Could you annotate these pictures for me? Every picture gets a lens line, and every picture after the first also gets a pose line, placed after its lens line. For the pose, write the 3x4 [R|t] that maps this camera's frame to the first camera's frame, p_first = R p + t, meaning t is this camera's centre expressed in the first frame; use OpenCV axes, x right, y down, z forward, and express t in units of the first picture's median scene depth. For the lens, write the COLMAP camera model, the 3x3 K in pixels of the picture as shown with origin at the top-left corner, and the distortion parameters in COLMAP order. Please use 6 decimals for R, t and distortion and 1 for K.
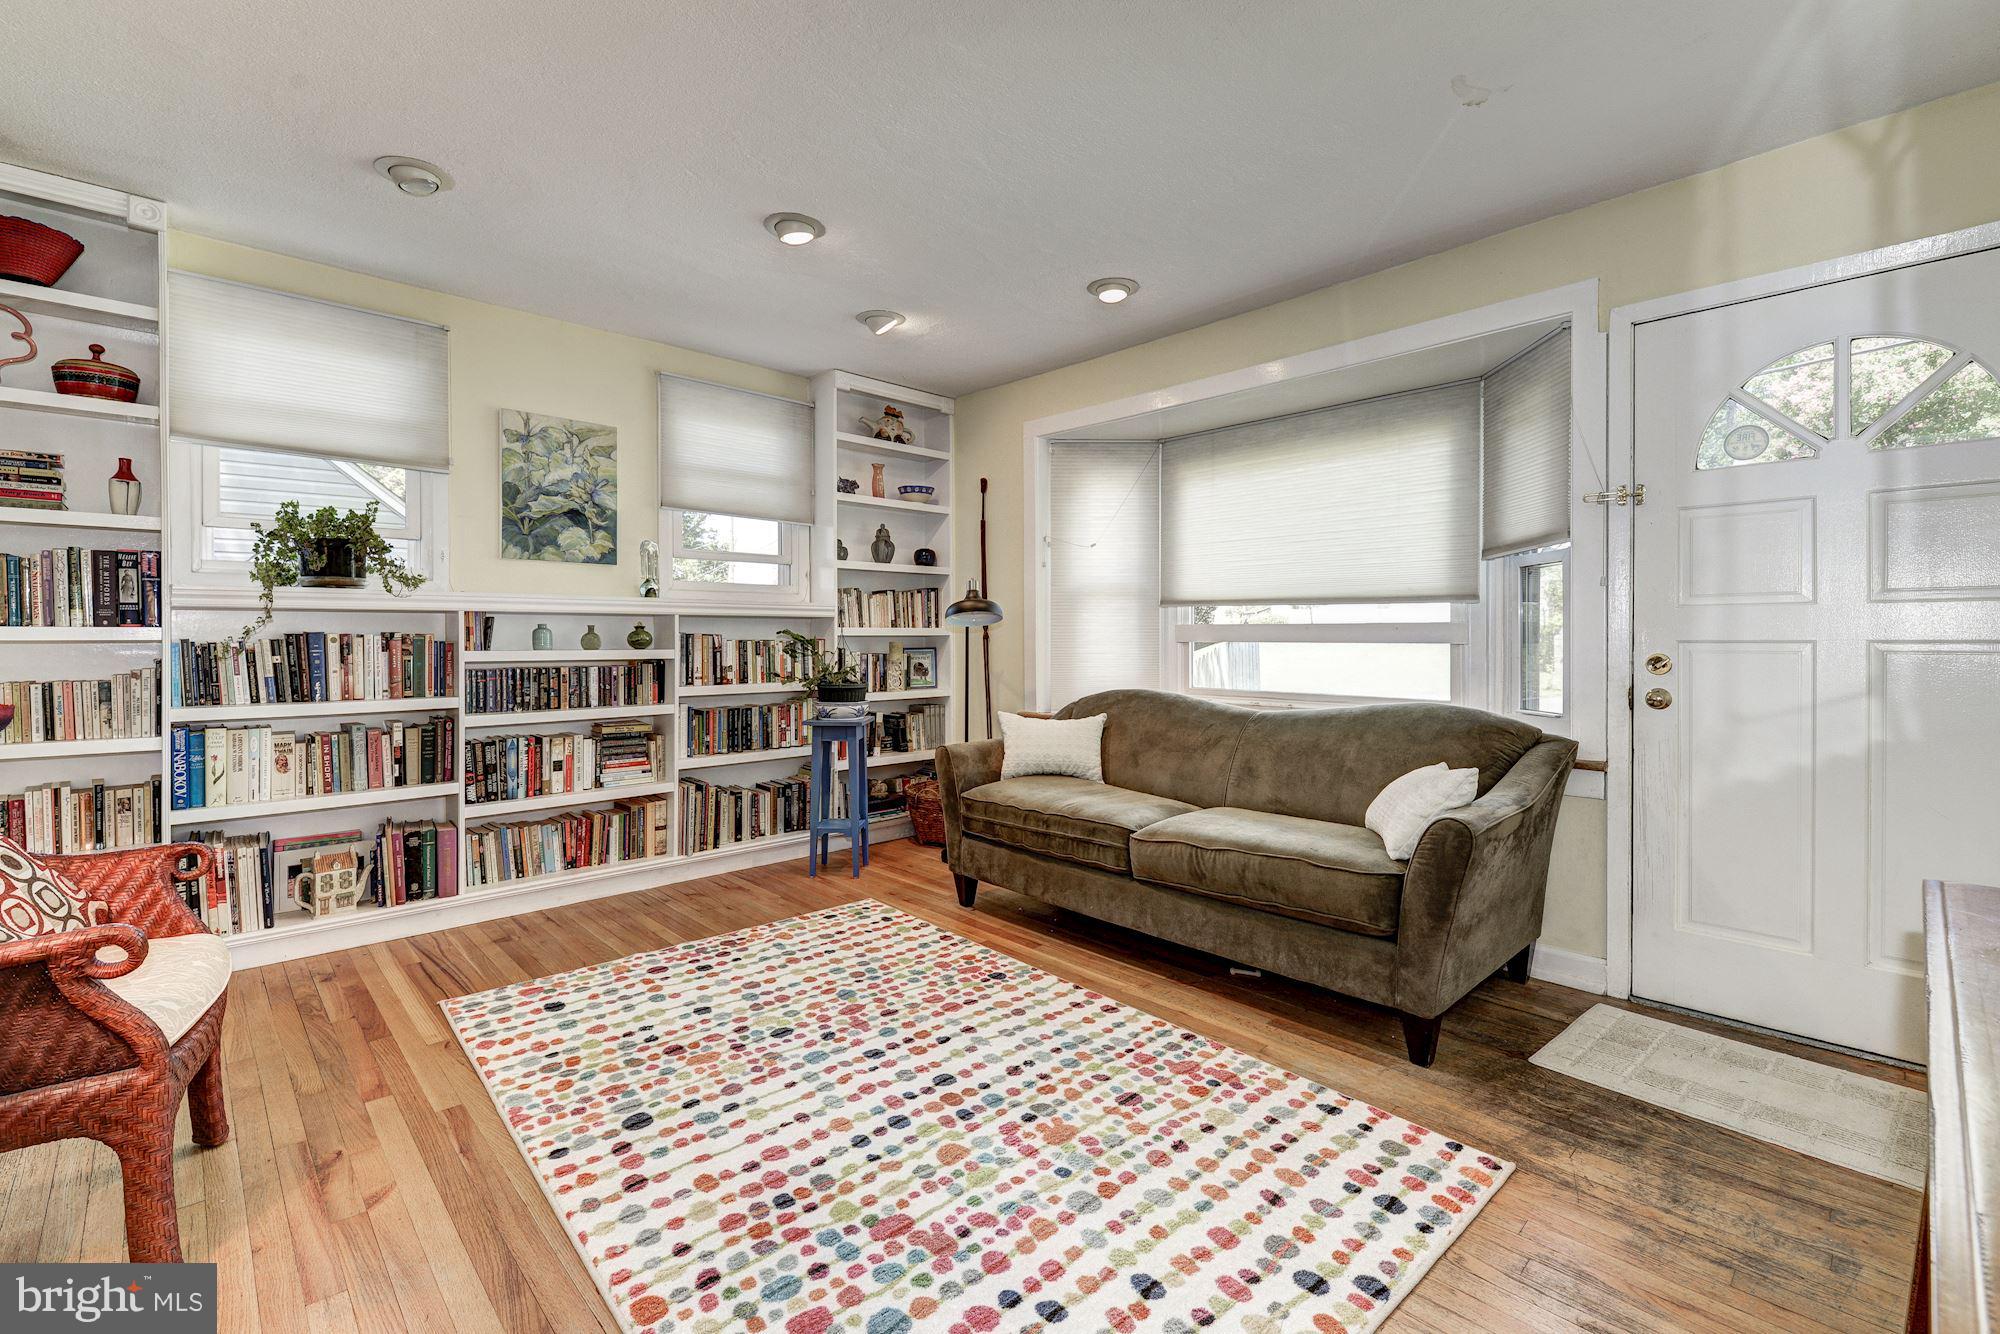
lens RADIAL K [[878.3, 0, 1001.7], [0, 878.3, 659.5], [0, 0, 1]] dist [0.010954, -0.001077]
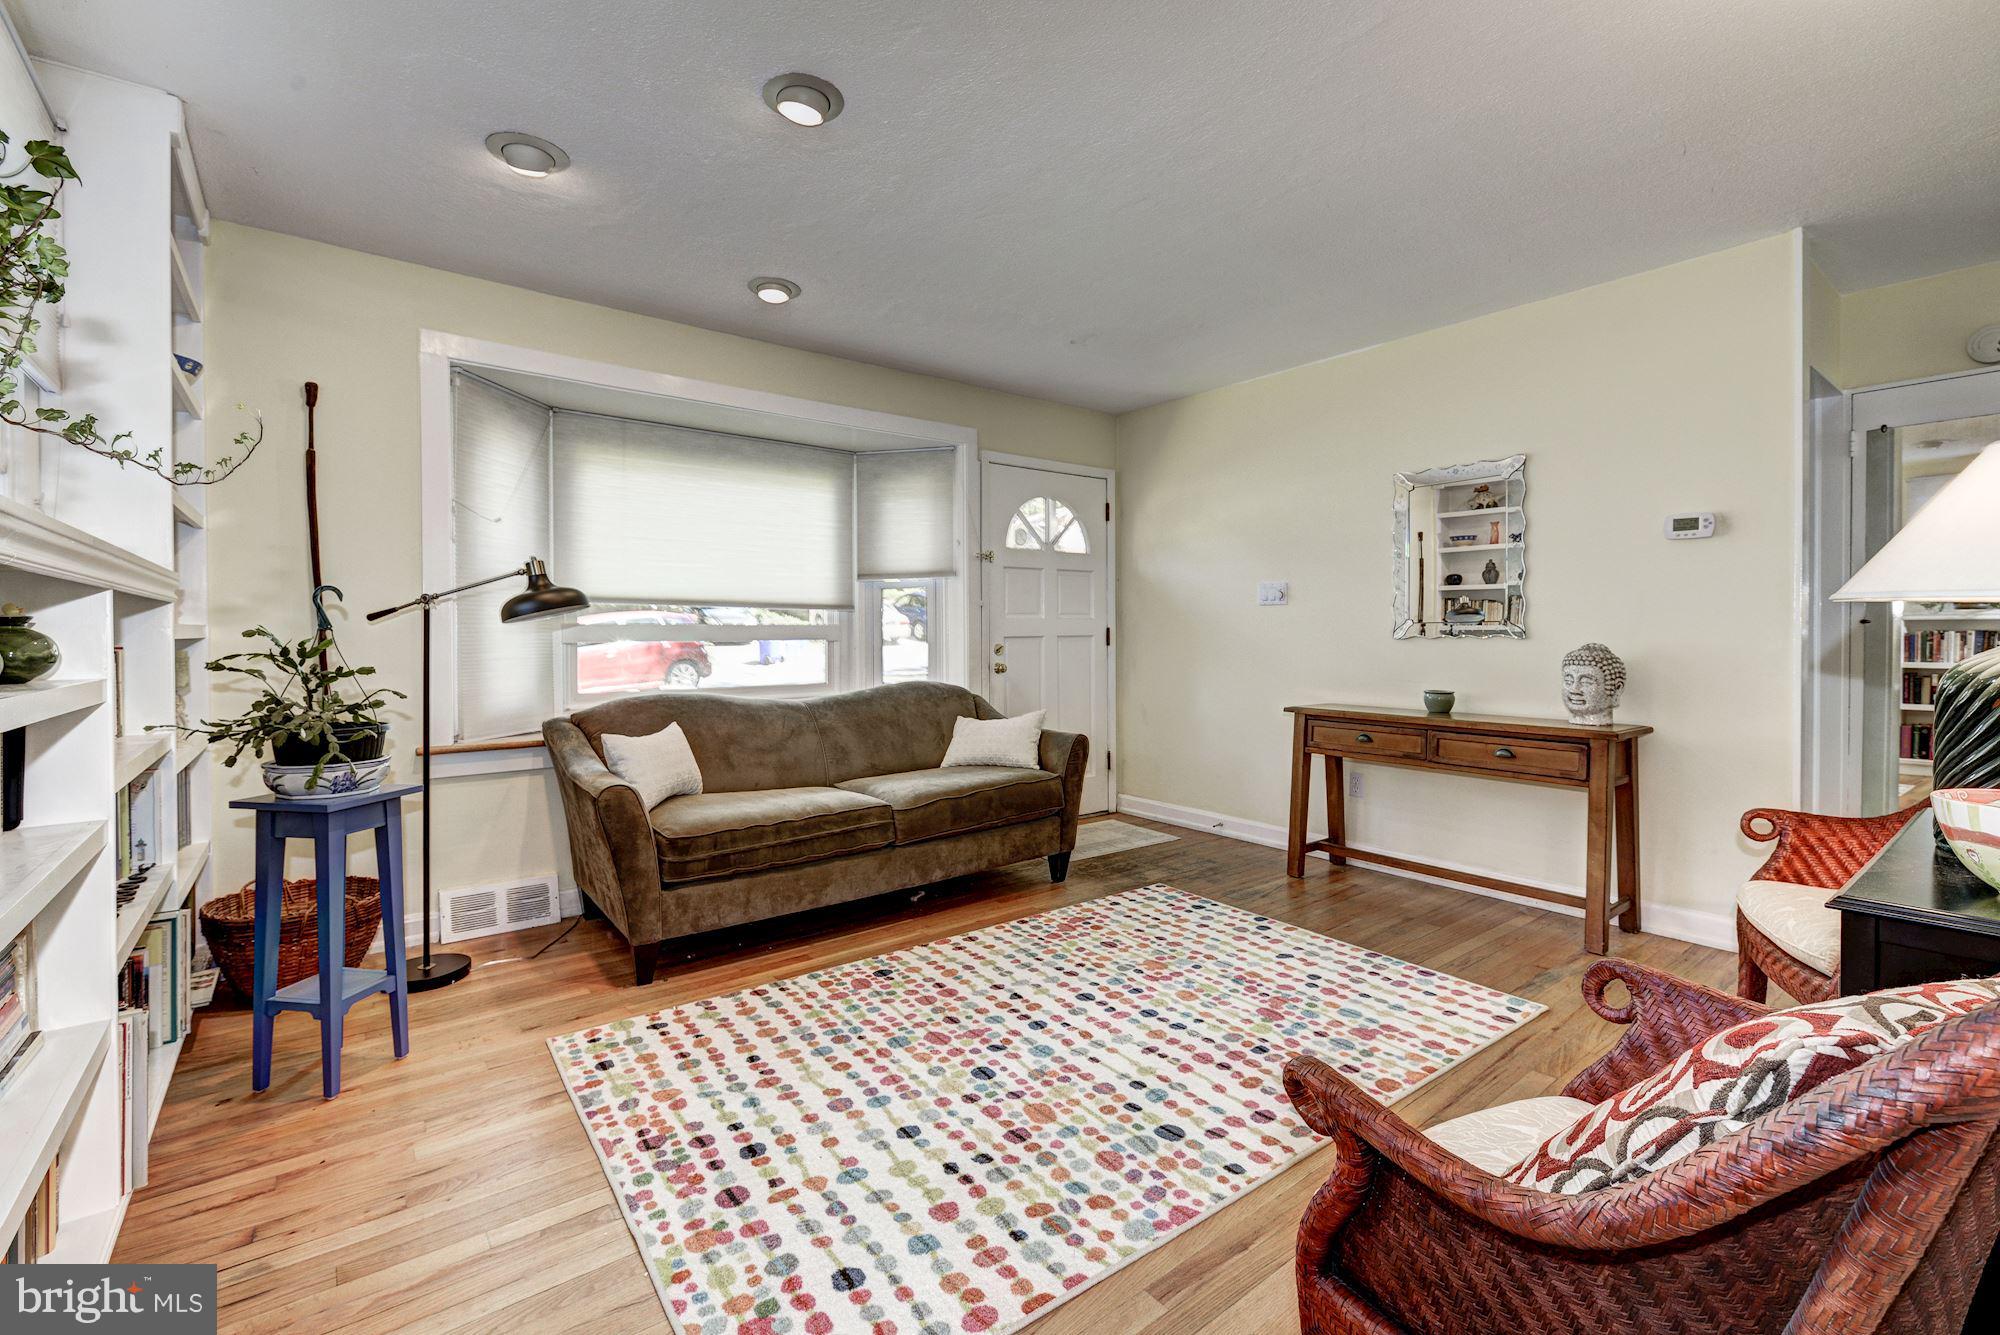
lens RADIAL K [[822.3, 0, 1040.6], [0, 822.3, 638.6], [0, 0, 1]] dist [0.010055, -0.000276]
pose [[0.079390, -0.008053, 0.996811, -0.982949], [0.031836, 0.999478, 0.005539, -0.022458], [-0.996335, 0.031295, 0.079605, 0.779517]]
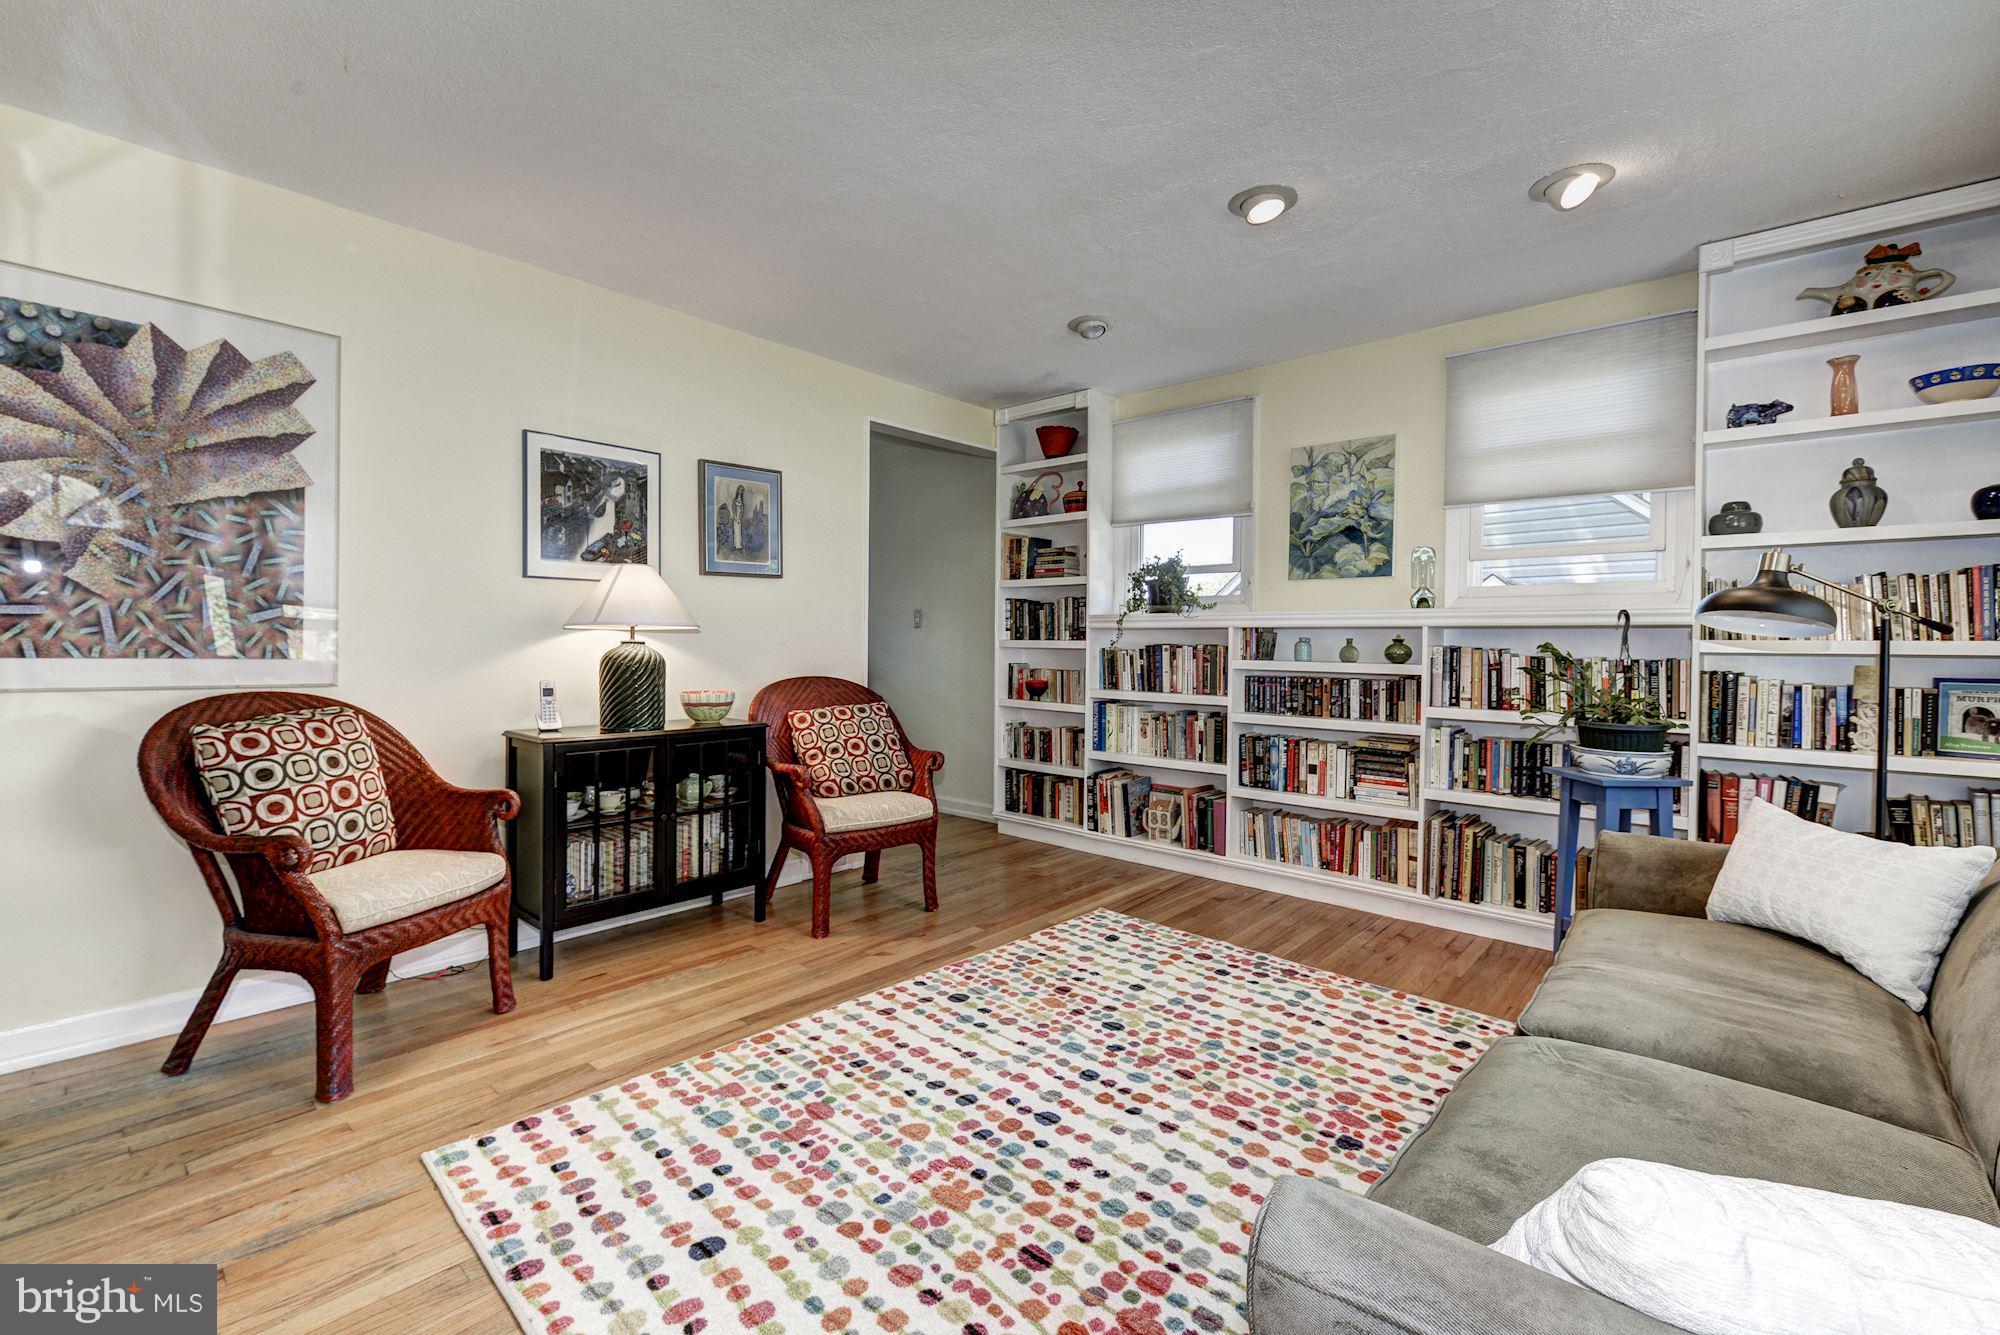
lens RADIAL K [[878.3, 0, 1001.7], [0, 878.3, 660.0], [0, 0, 1]] dist [0.010954, -0.001077]
pose [[0.059349, 0.019900, -0.998039, 0.703362], [-0.037847, 0.999127, 0.017671, -0.021849], [0.997520, 0.036724, 0.060051, 0.715302]]
